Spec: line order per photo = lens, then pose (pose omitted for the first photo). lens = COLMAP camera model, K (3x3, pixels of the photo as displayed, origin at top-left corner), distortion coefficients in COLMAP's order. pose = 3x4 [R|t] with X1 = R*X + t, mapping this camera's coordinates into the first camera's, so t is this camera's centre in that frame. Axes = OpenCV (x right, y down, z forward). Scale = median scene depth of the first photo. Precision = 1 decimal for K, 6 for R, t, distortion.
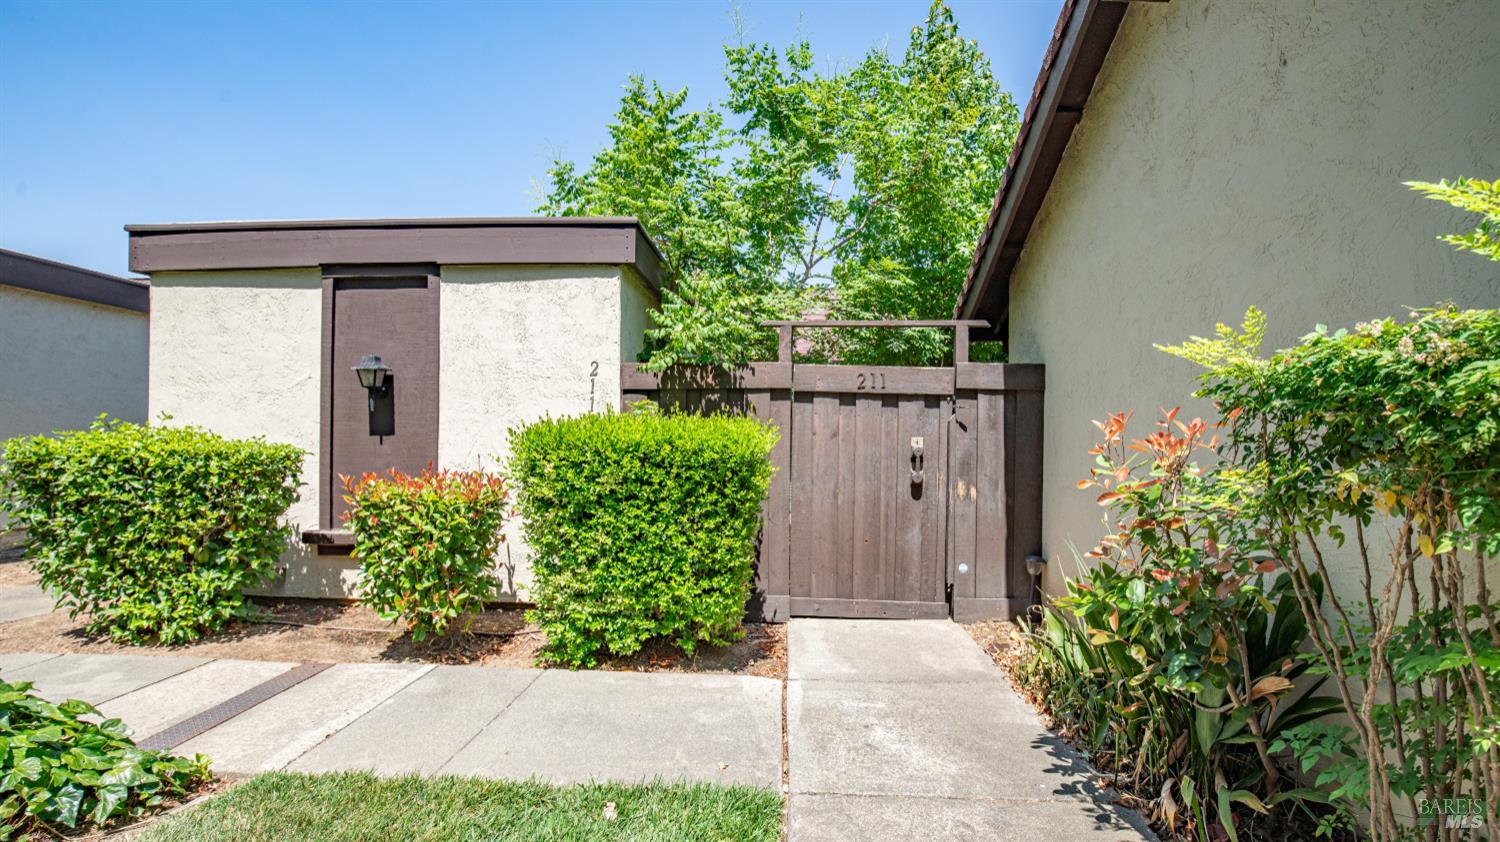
lens RADIAL K [[683.9, 0, 754.7], [0, 683.9, 439.6], [0, 0, 1]] dist [-0.034742, 0.006682]
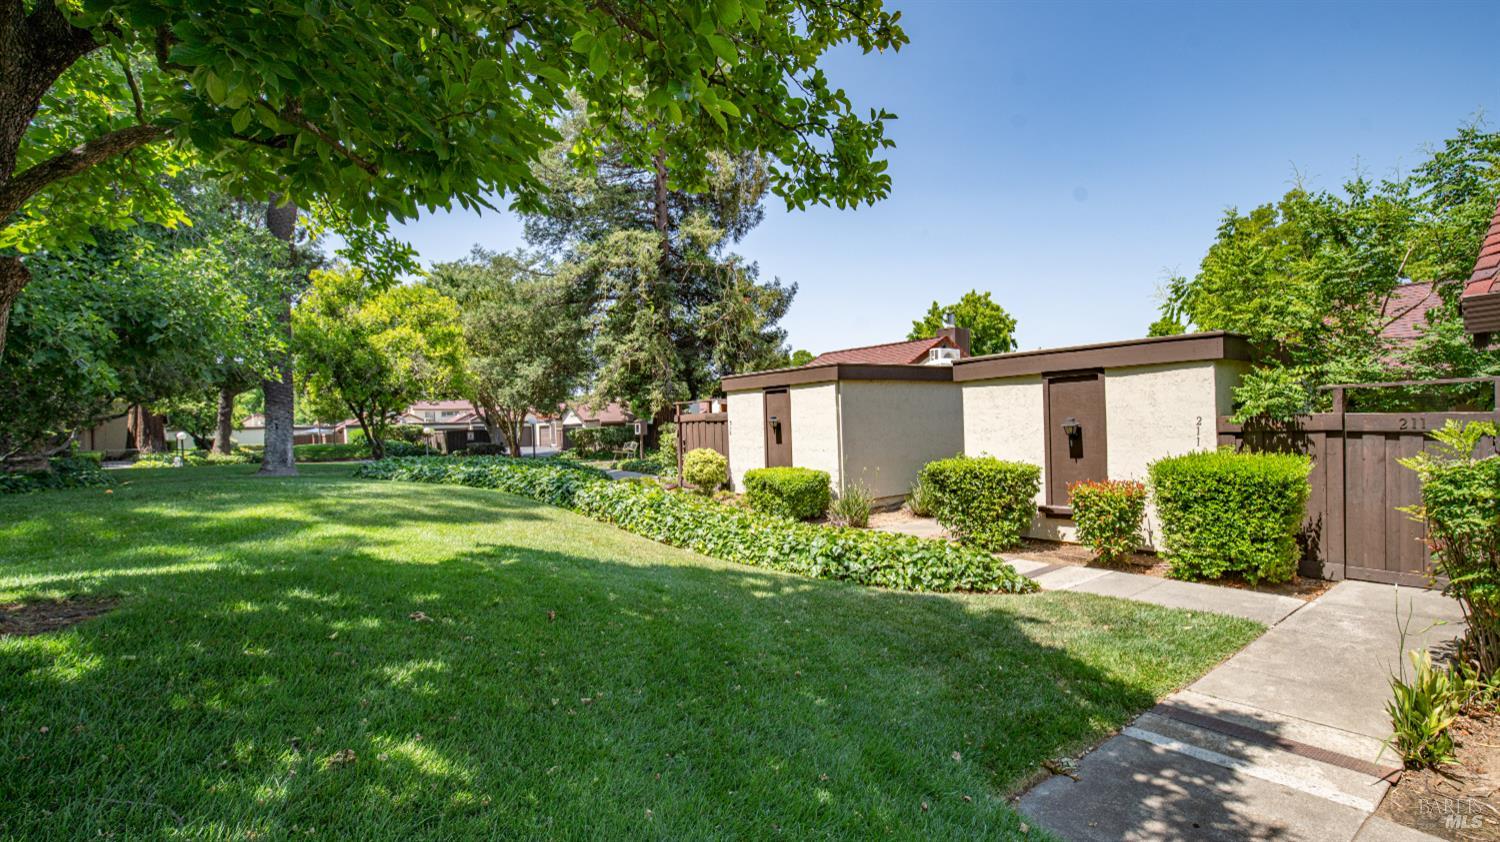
lens RADIAL K [[683.9, 0, 754.7], [0, 683.9, 439.6], [0, 0, 1]] dist [-0.034742, 0.006682]
pose [[0.640684, -0.015250, -0.767653, 0.406543], [0.044005, 0.998889, 0.016882, -0.154873], [0.766543, -0.044596, 0.640643, -1.098766]]
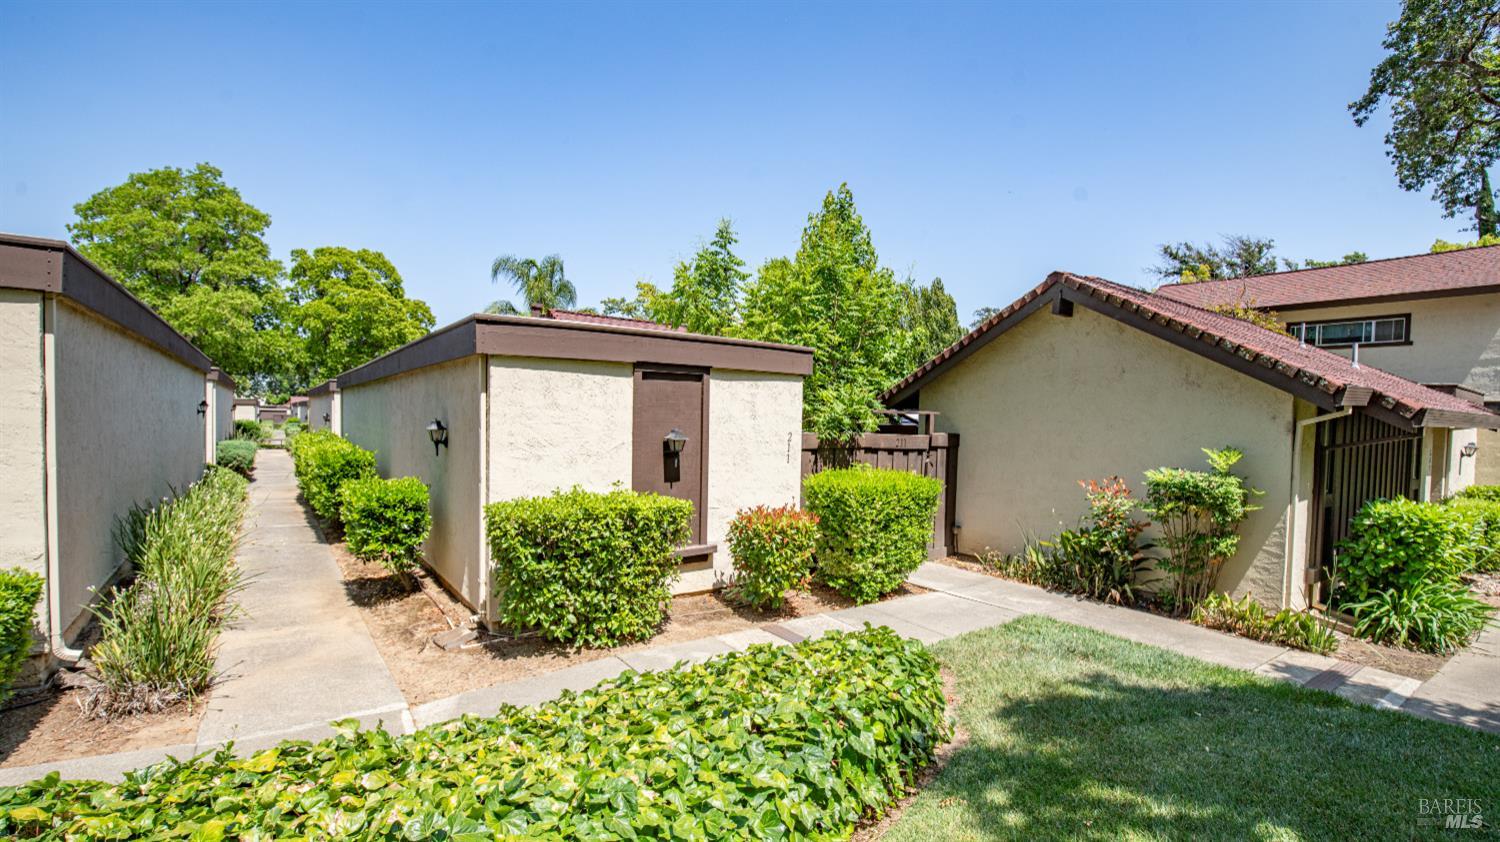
lens RADIAL K [[683.9, 0, 754.7], [0, 683.9, 439.6], [0, 0, 1]] dist [-0.034742, 0.006682]
pose [[0.772339, -0.013560, 0.635066, -1.560406], [-0.018280, 0.998884, 0.043559, -0.193151], [-0.634948, -0.045251, 0.771229, -0.260956]]
